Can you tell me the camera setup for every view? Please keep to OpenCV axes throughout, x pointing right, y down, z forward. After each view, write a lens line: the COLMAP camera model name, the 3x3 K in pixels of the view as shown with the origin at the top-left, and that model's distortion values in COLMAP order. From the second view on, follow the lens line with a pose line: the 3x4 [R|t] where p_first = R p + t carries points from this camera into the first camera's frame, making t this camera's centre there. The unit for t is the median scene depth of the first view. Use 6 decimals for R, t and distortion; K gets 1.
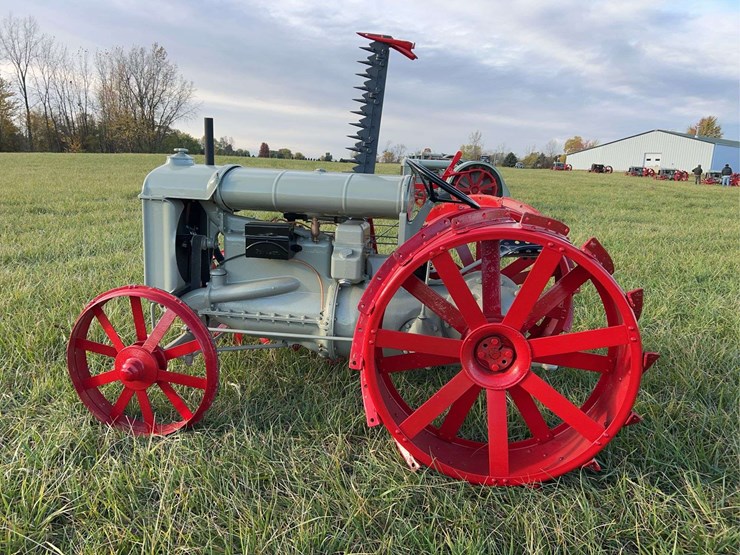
lens RADIAL K [[553.0, 0, 373.1], [0, 553.0, 275.9], [0, 0, 1]] dist [0.046701, -0.051383]
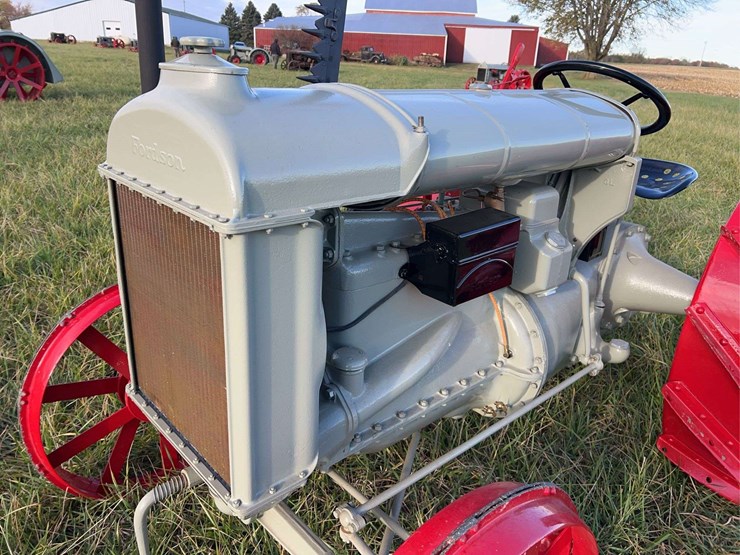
lens RADIAL K [[553.0, 0, 373.1], [0, 553.0, 275.9], [0, 0, 1]] dist [0.046701, -0.051383]
pose [[0.626956, -0.295464, 0.720852, -0.469338], [0.136132, 0.952604, 0.272055, -0.149827], [-0.767069, -0.072436, 0.637463, 0.625760]]
